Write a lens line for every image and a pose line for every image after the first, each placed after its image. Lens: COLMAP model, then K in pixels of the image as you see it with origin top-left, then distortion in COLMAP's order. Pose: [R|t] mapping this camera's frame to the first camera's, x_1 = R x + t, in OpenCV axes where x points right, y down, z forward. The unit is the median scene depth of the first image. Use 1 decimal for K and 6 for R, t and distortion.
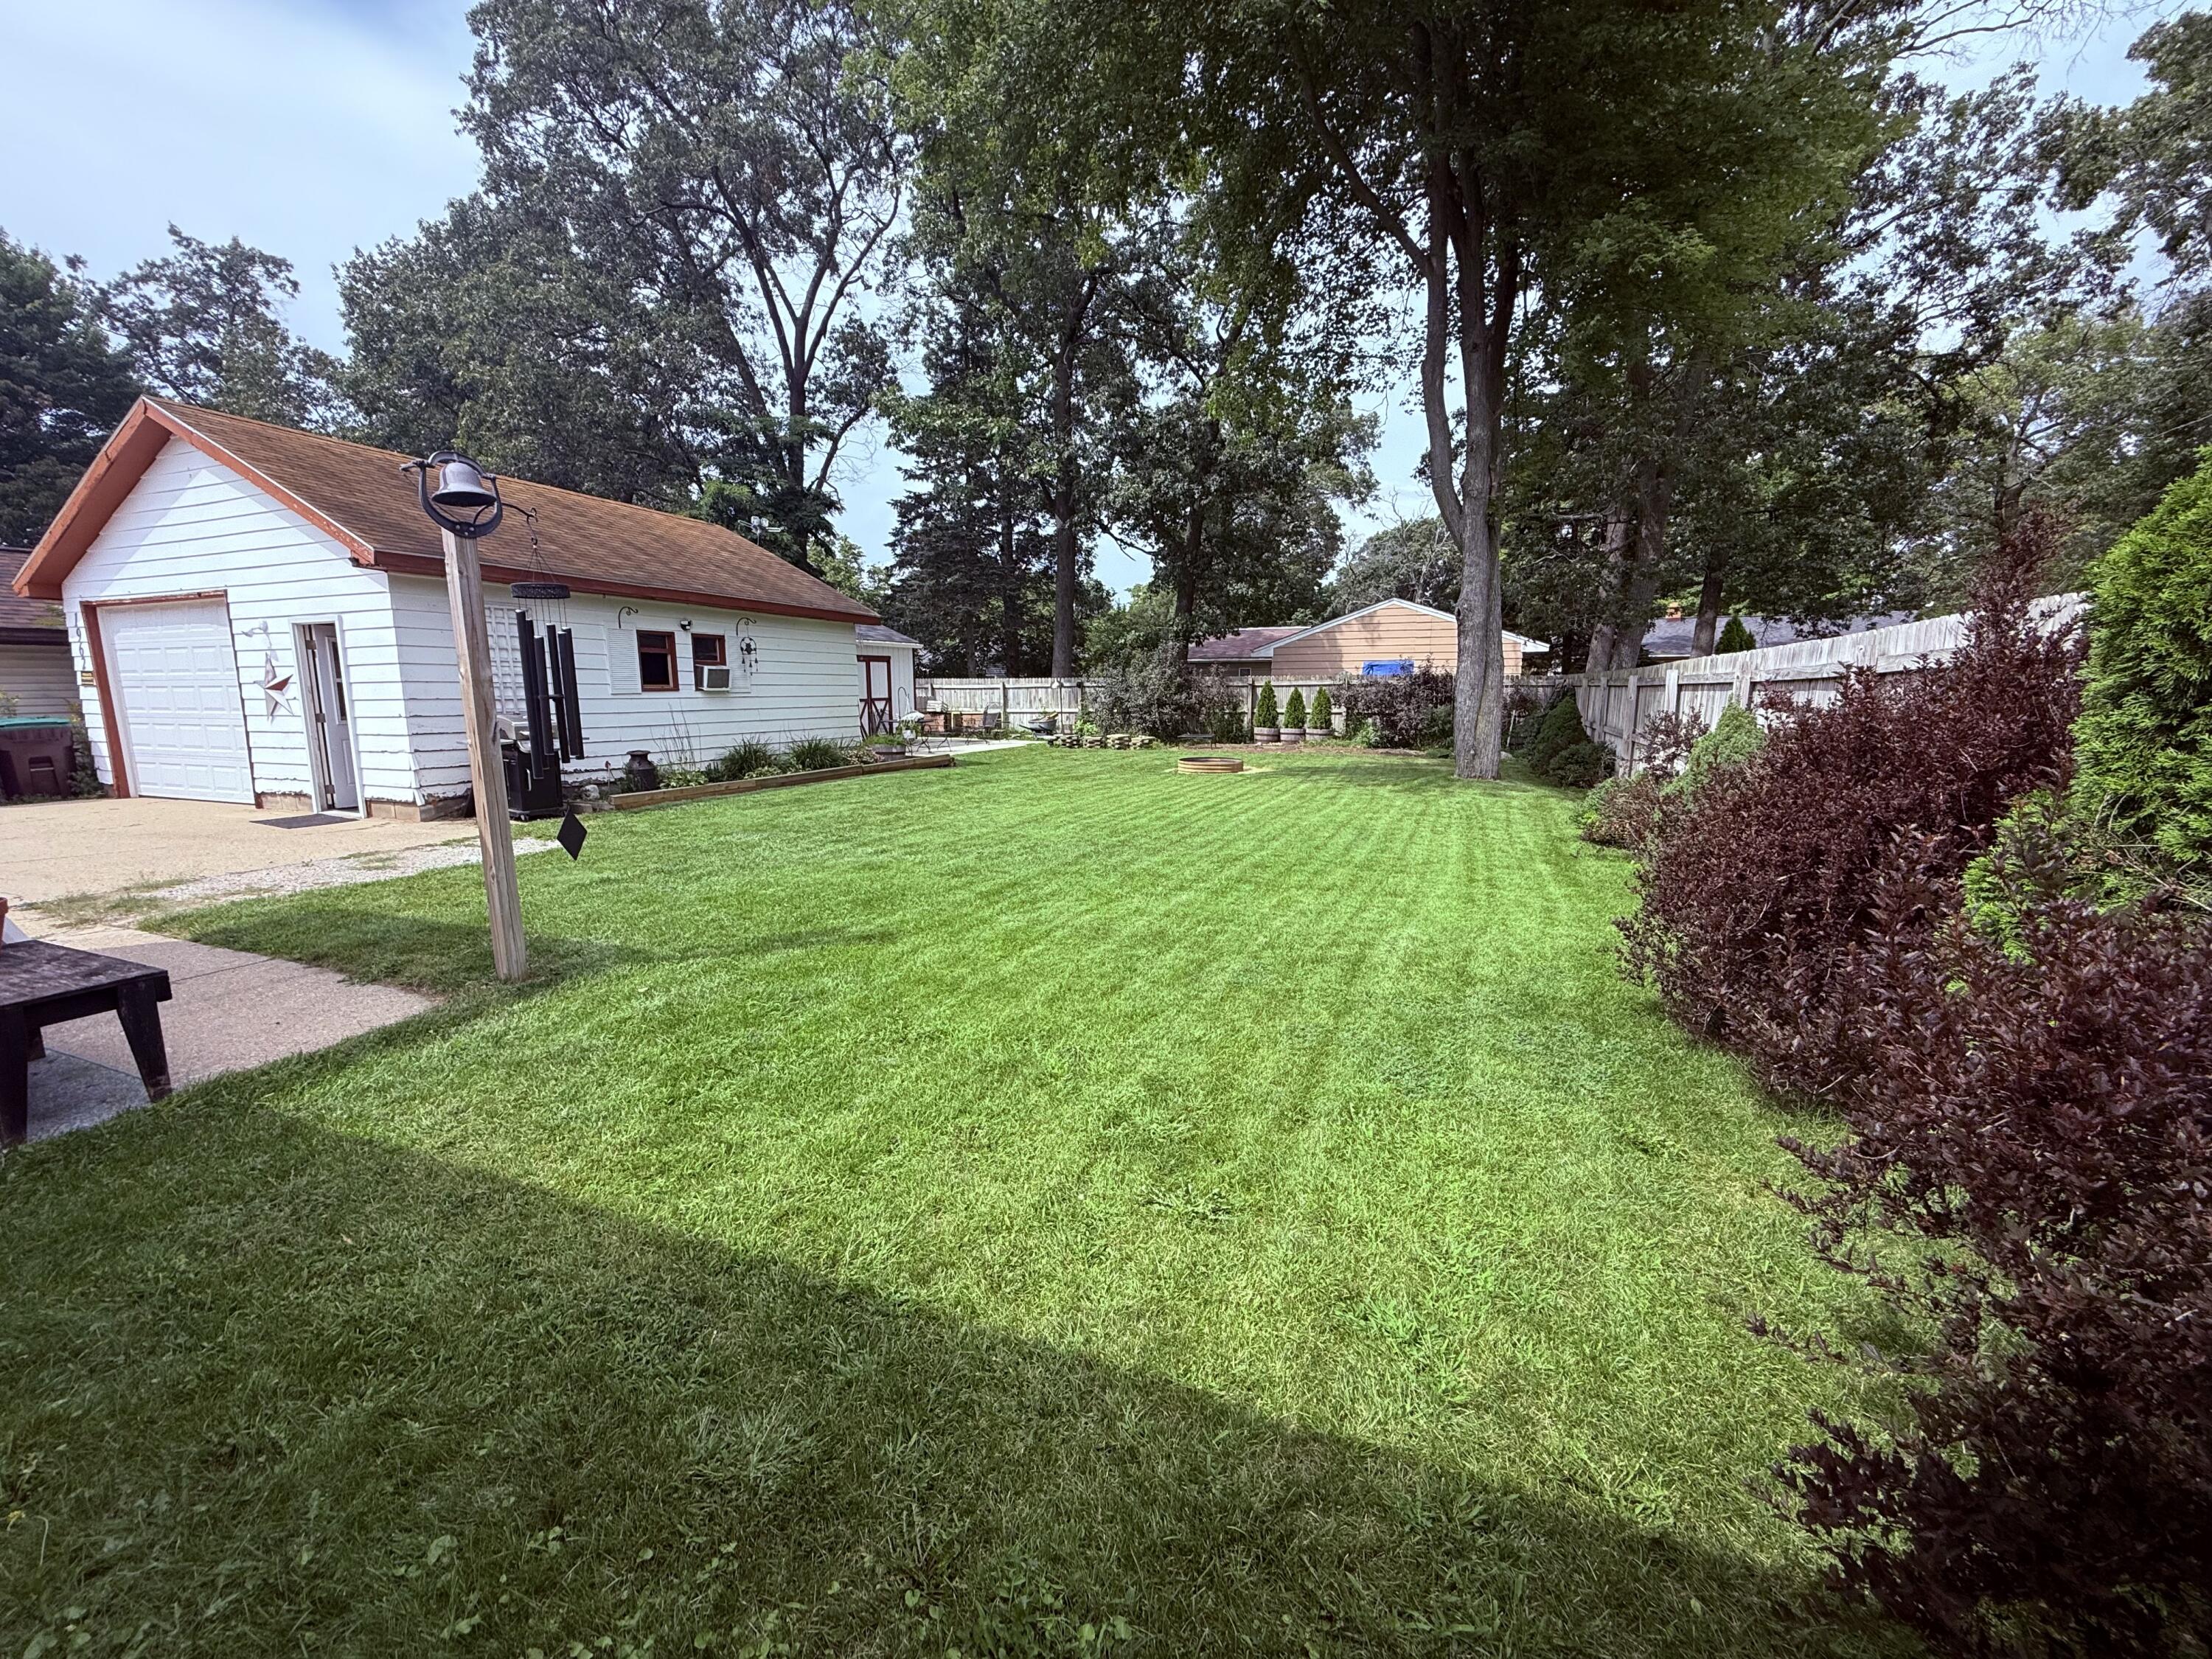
lens RADIAL K [[885.3, 0, 1106.0], [0, 885.3, 829.5], [0, 0, 1]] dist [-0.009470, -0.000027]
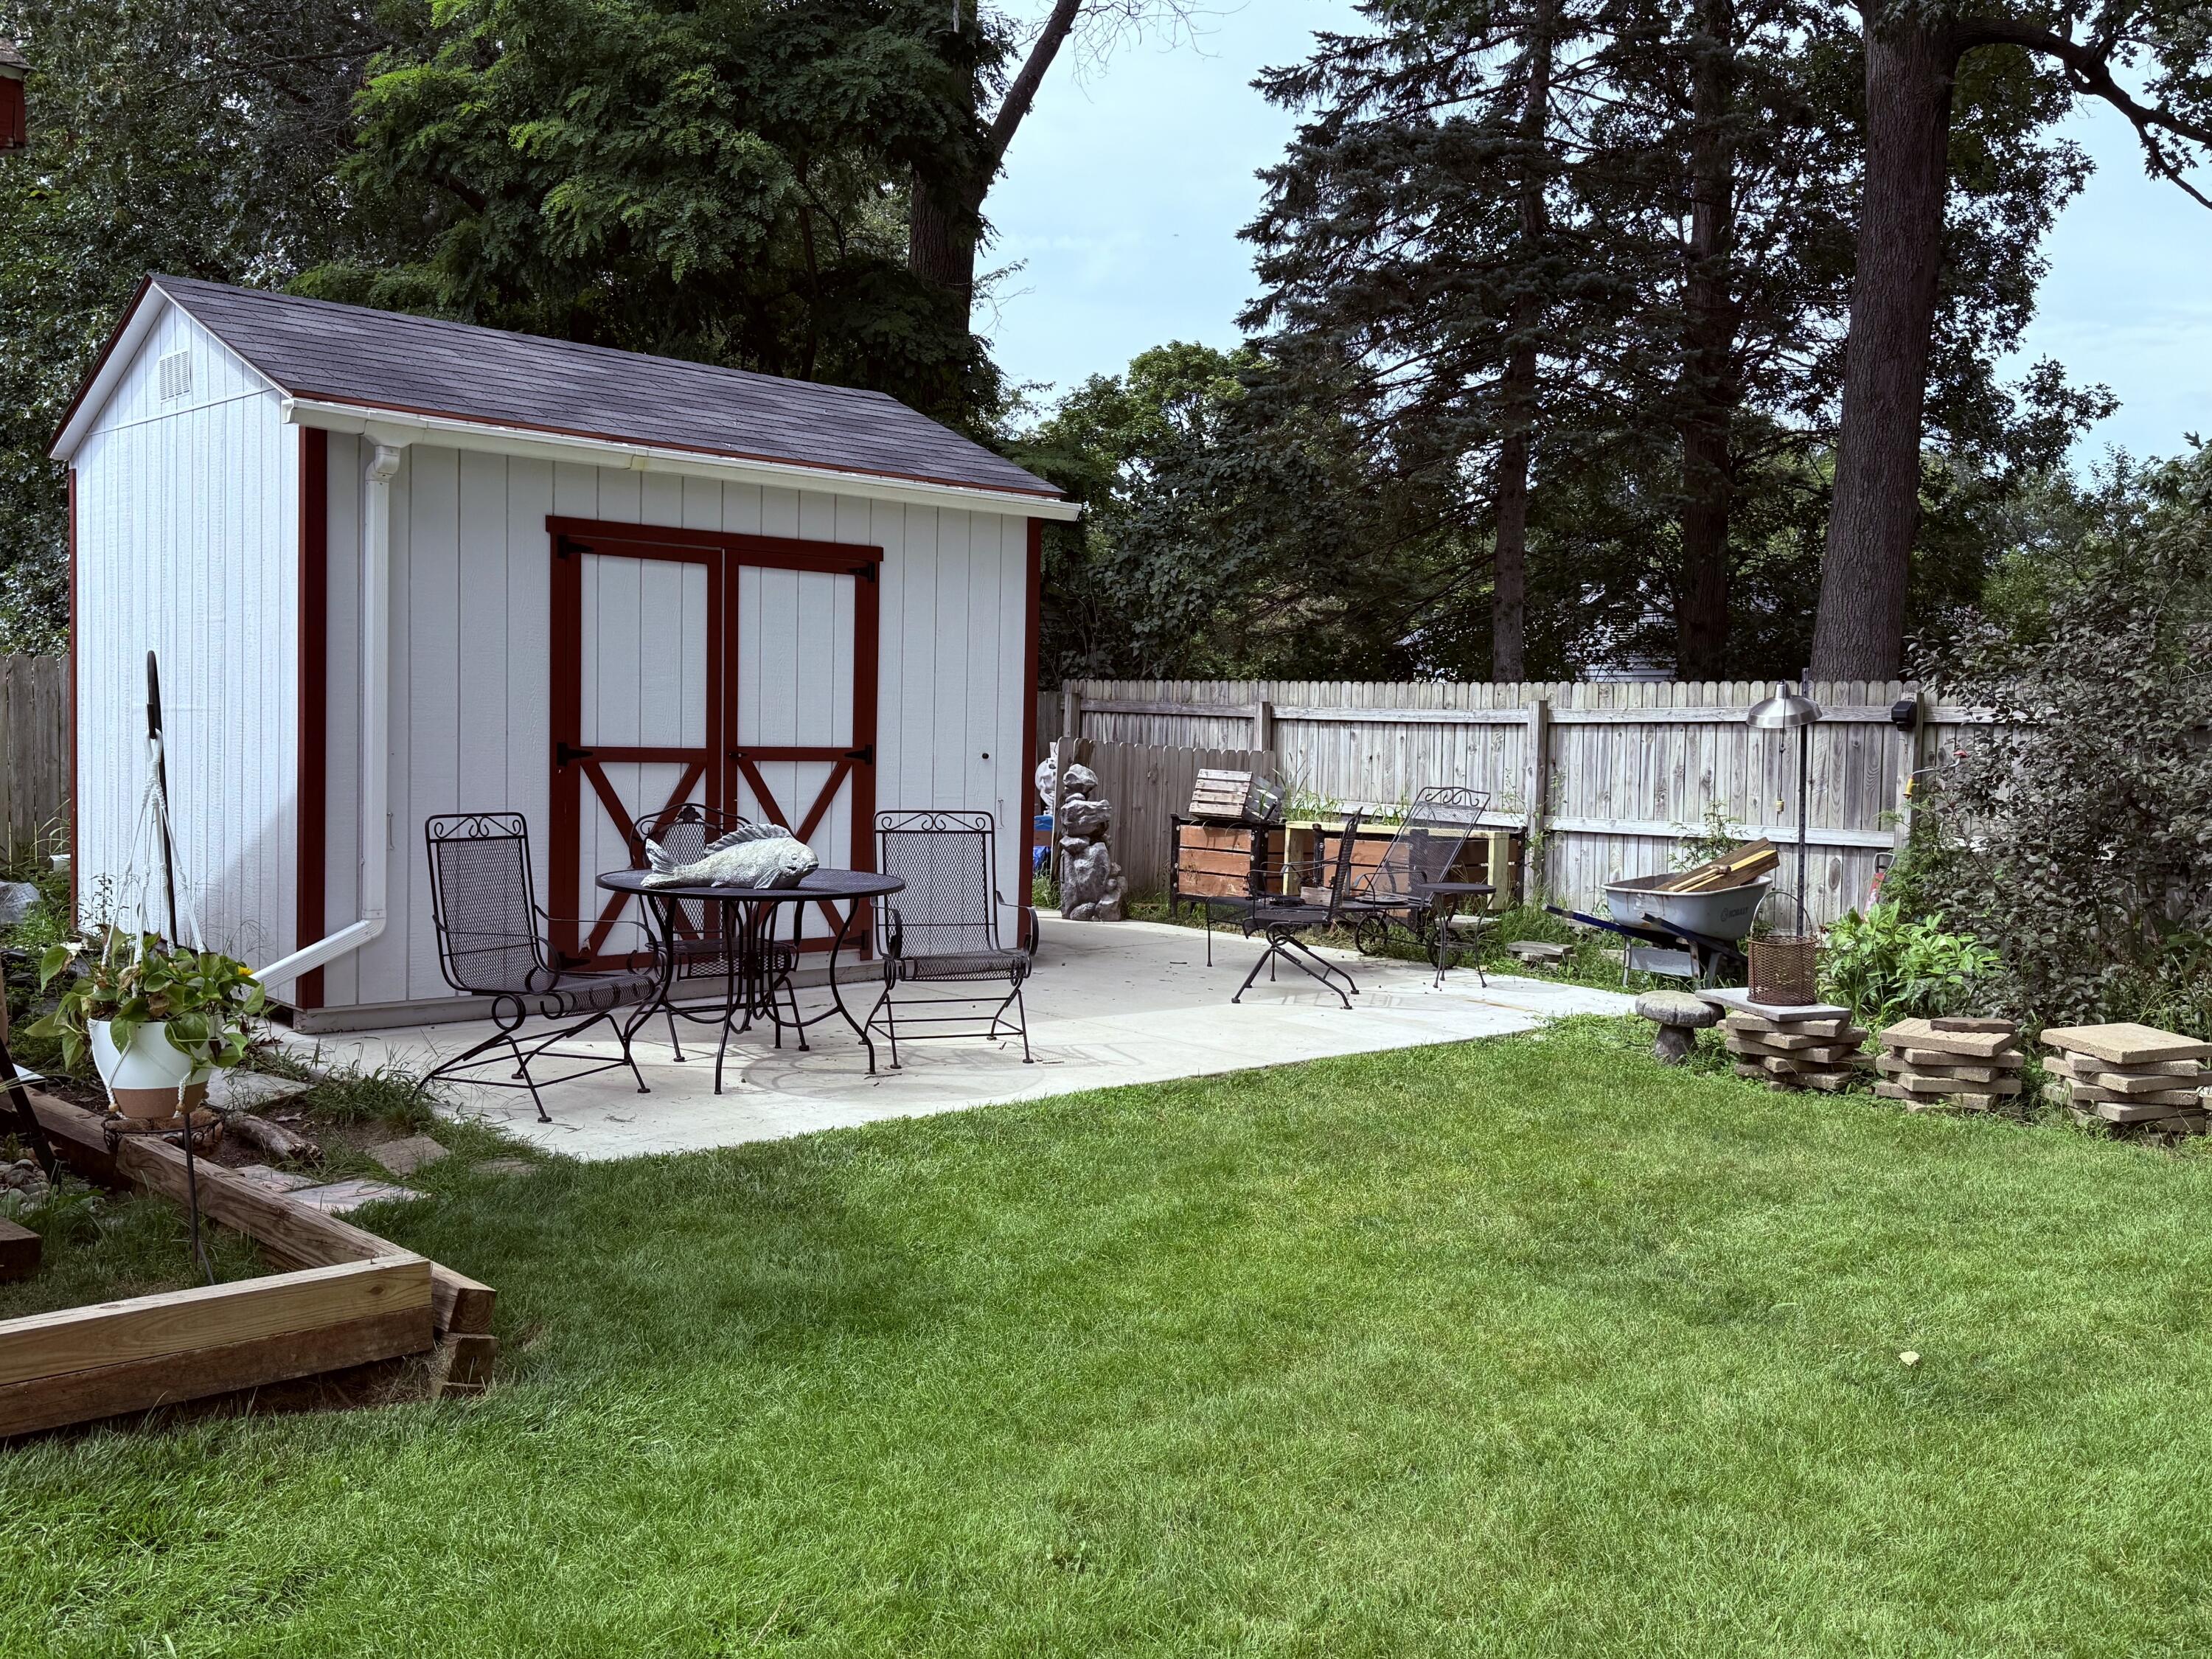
lens RADIAL K [[2053.9, 0, 1104.4], [0, 2053.9, 850.2], [0, 0, 1]] dist [0.196717, -0.345338]
pose [[0.911223, 0.051286, -0.408709, 0.000214], [-0.092483, 0.992360, -0.081667, -0.077554], [0.401398, 0.112215, 0.909004, 0.498223]]
